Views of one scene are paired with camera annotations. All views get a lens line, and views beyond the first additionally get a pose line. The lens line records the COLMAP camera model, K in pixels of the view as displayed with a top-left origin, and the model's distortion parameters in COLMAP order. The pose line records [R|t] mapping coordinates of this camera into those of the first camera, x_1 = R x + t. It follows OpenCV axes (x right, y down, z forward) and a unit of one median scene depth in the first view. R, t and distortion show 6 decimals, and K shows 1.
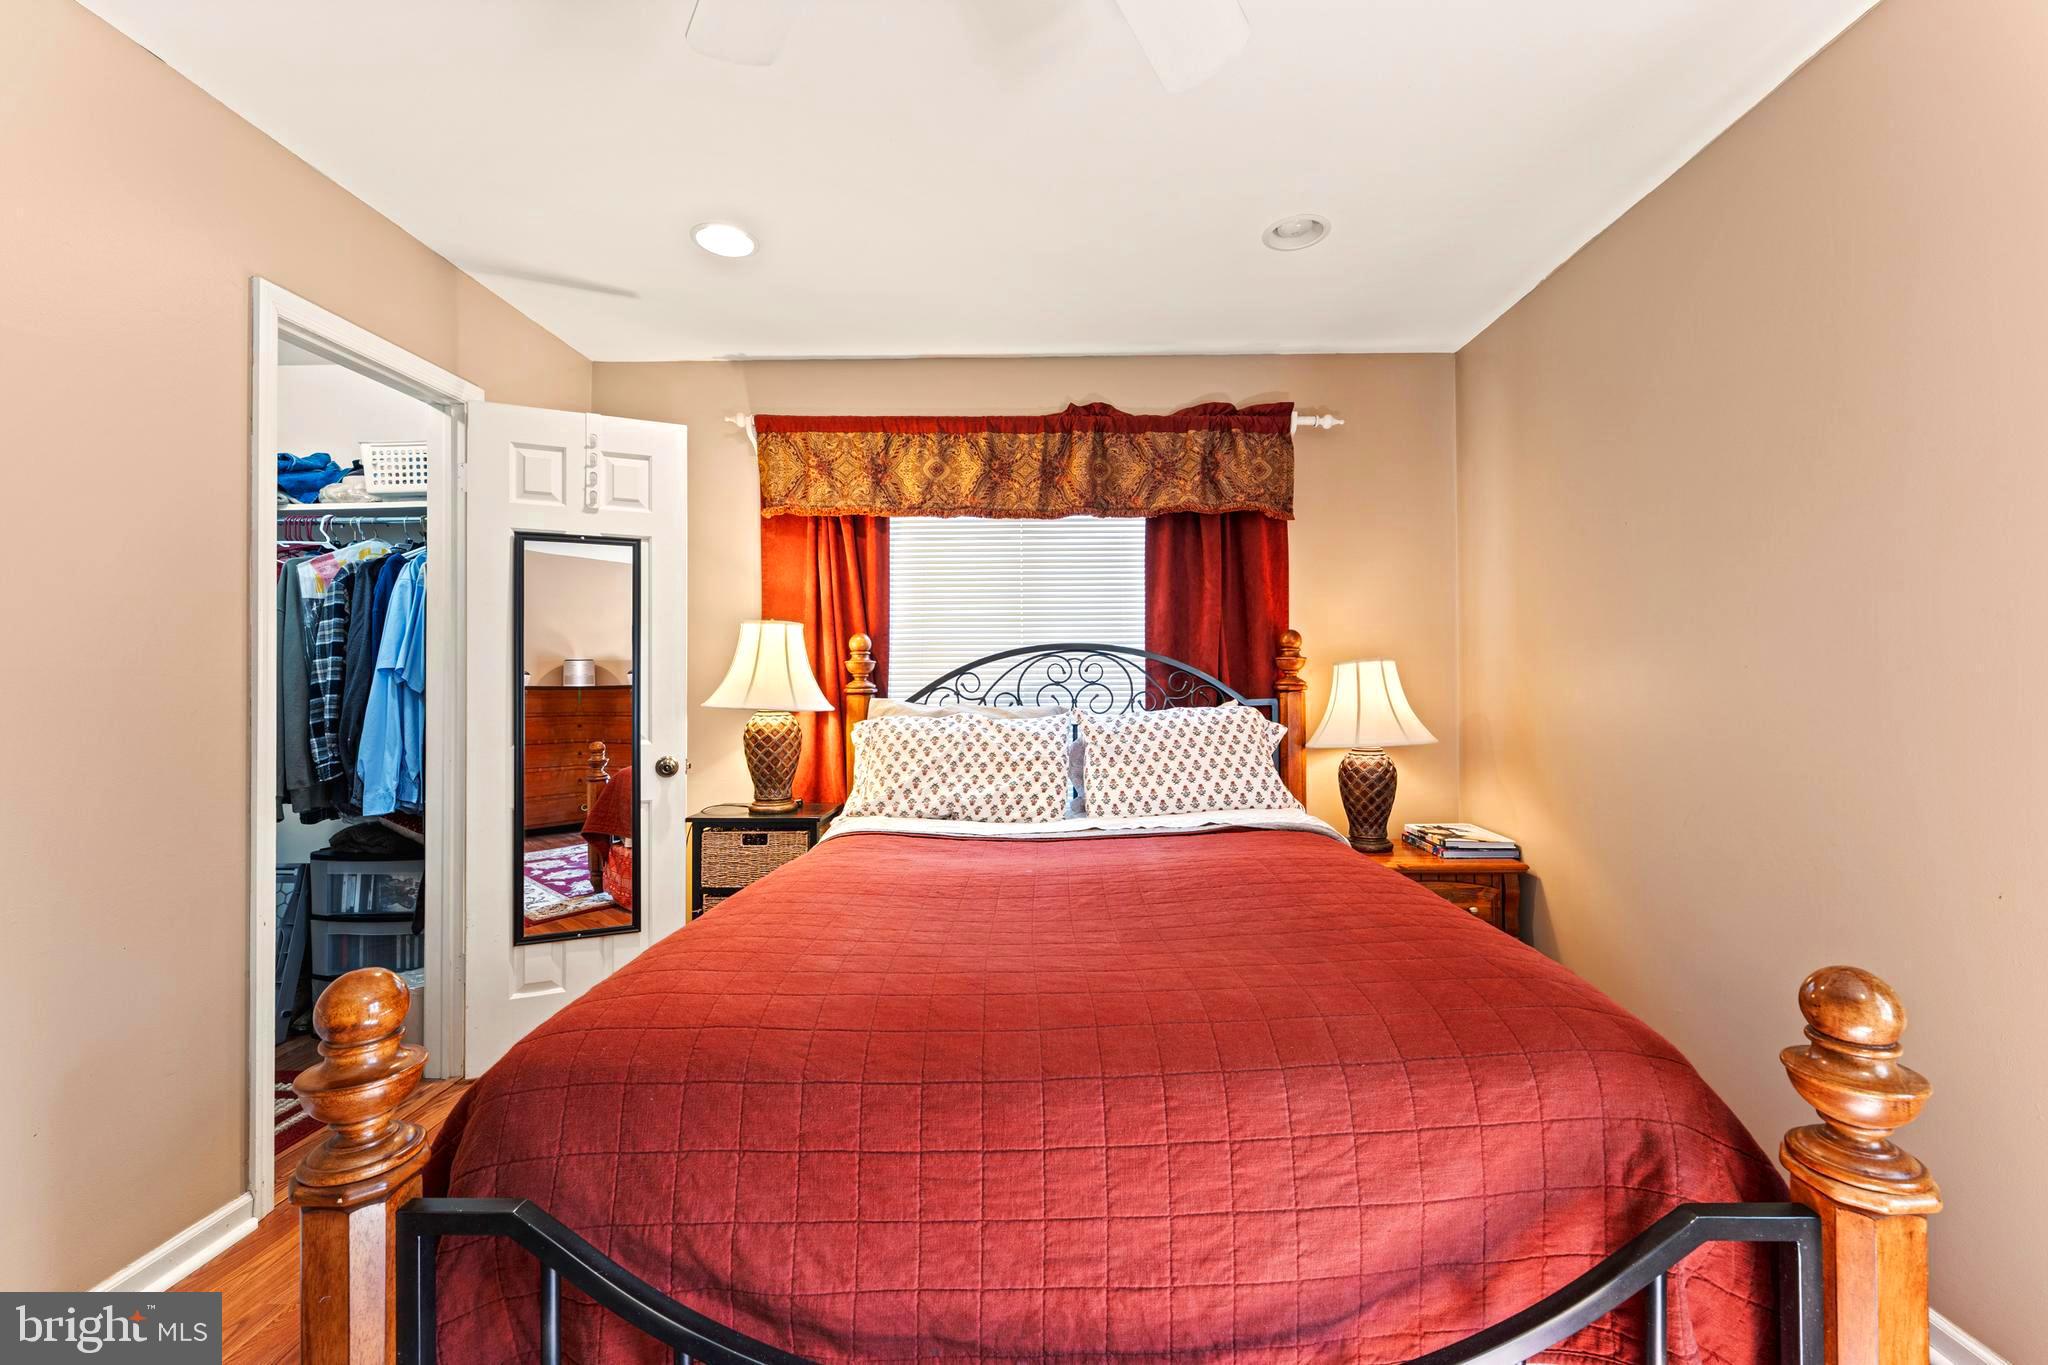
lens RADIAL K [[825.3, 0, 1023.7], [0, 825.3, 680.1], [0, 0, 1]] dist [0.001843, -0.000215]
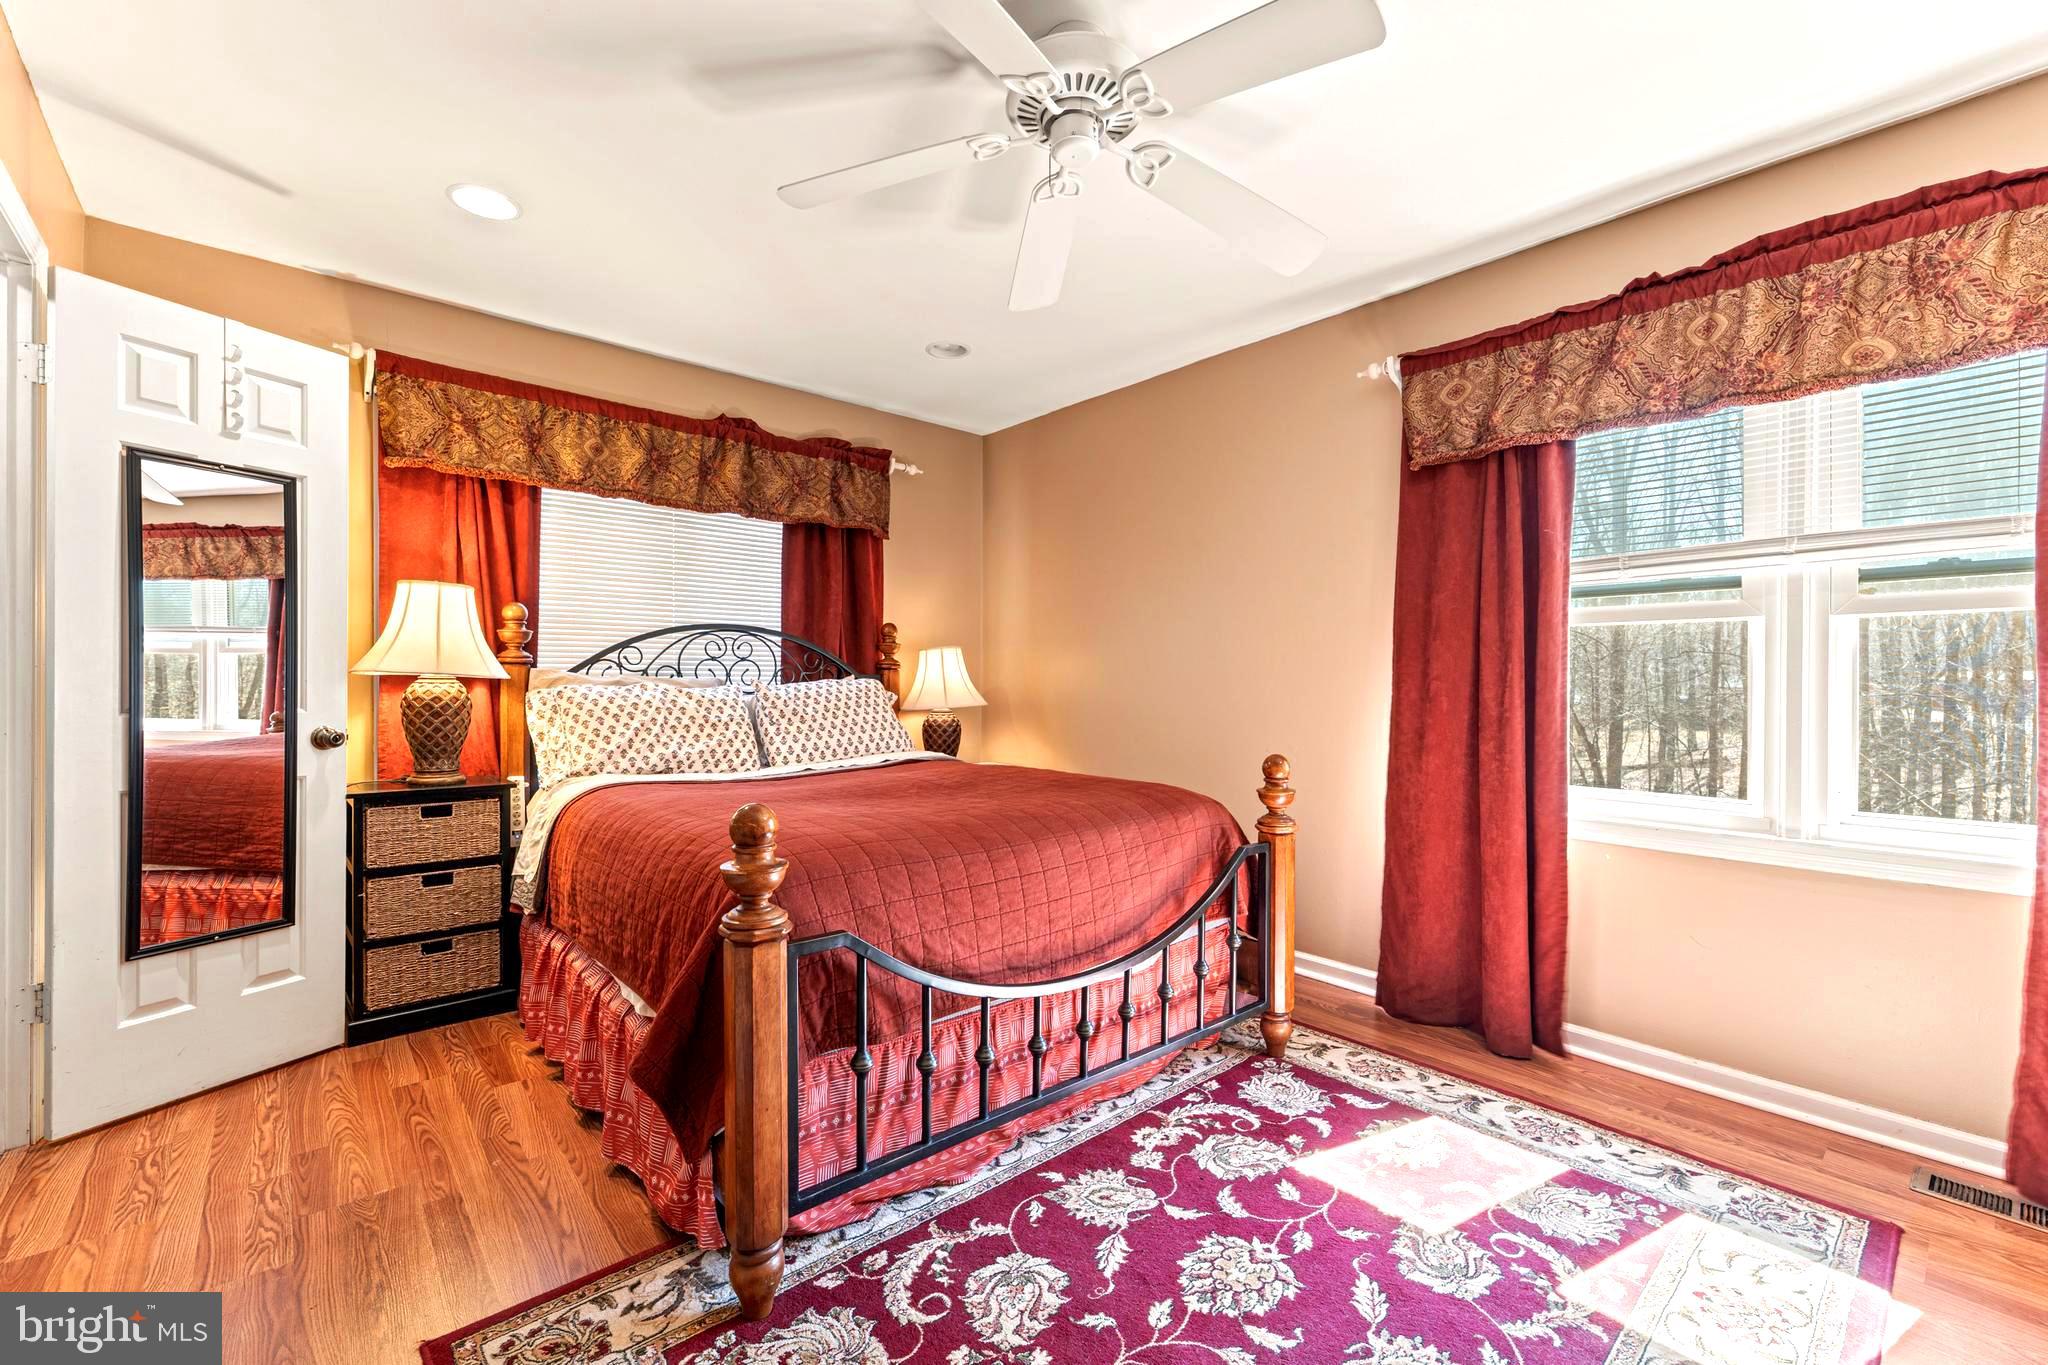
lens RADIAL K [[825.3, 0, 1022.1], [0, 825.3, 686.4], [0, 0, 1]] dist [0.001843, -0.000215]
pose [[0.756005, 0.005040, 0.654546, -0.384572], [-0.012993, 0.999889, 0.007308, 0.028619], [-0.654437, -0.014030, 0.755987, -0.141786]]
